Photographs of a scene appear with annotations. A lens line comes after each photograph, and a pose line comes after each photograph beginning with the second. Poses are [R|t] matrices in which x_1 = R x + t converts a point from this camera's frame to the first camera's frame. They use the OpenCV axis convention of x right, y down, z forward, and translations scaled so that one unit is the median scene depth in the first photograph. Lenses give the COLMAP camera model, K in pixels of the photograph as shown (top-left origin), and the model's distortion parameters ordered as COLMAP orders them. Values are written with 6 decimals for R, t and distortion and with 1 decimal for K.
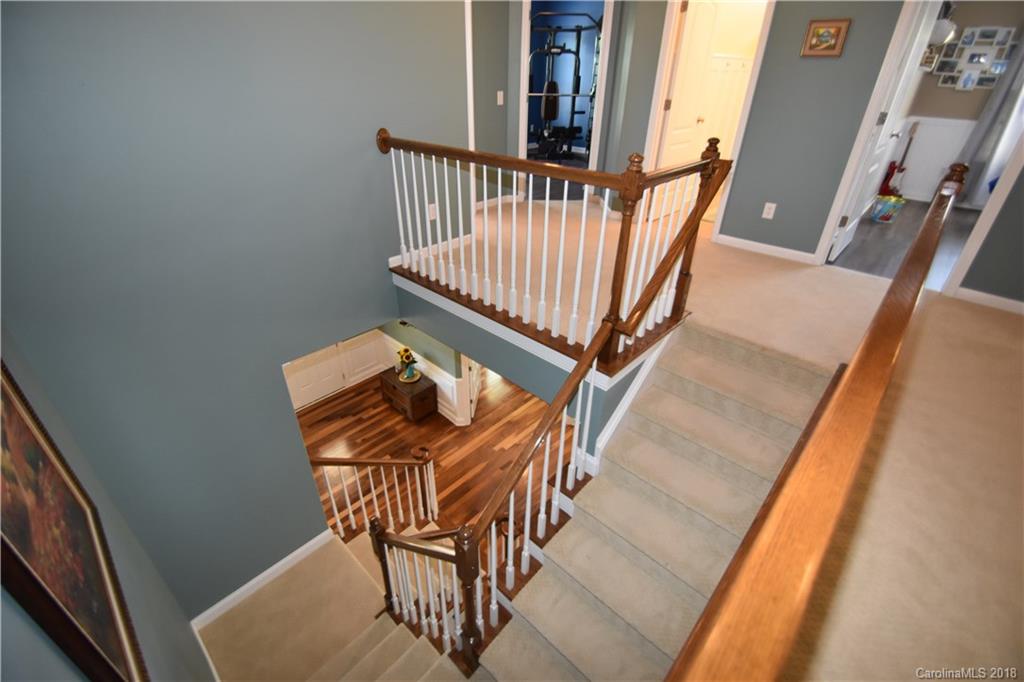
lens RADIAL K [[447.6, 0, 505.4], [0, 447.6, 332.1], [0, 0, 1]] dist [0.012922, -0.016970]
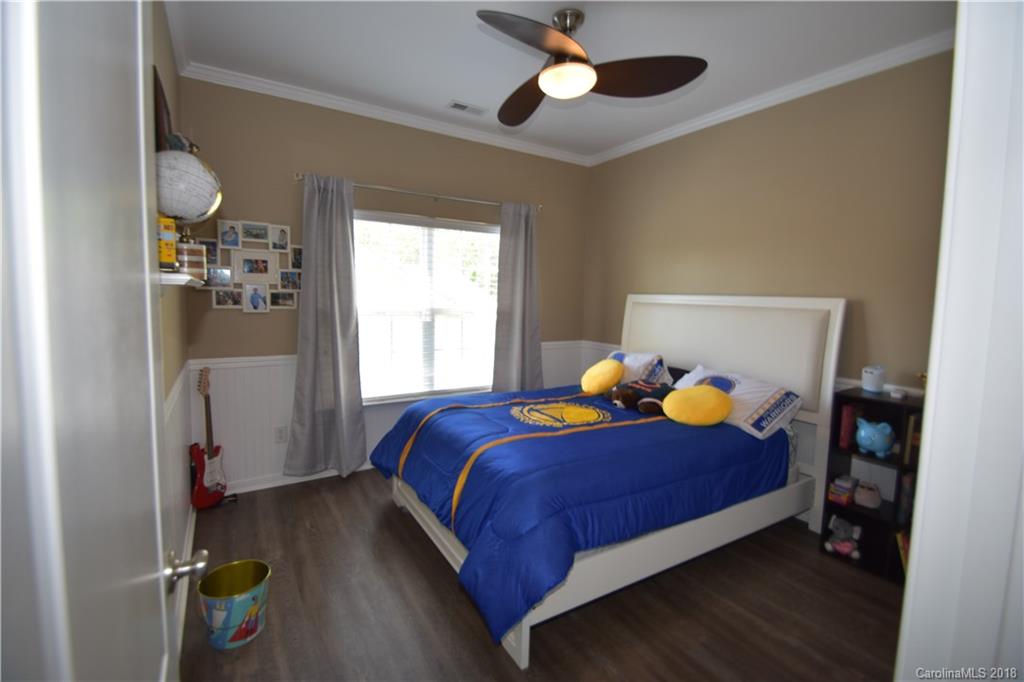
lens RADIAL K [[447.6, 0, 505.4], [0, 447.6, 332.1], [0, 0, 1]] dist [0.012922, -0.016970]
pose [[0.248007, -0.083288, 0.965171, 0.528398], [0.467798, 0.882738, -0.044029, -0.340272], [-0.848326, 0.462425, 0.257887, 0.565611]]
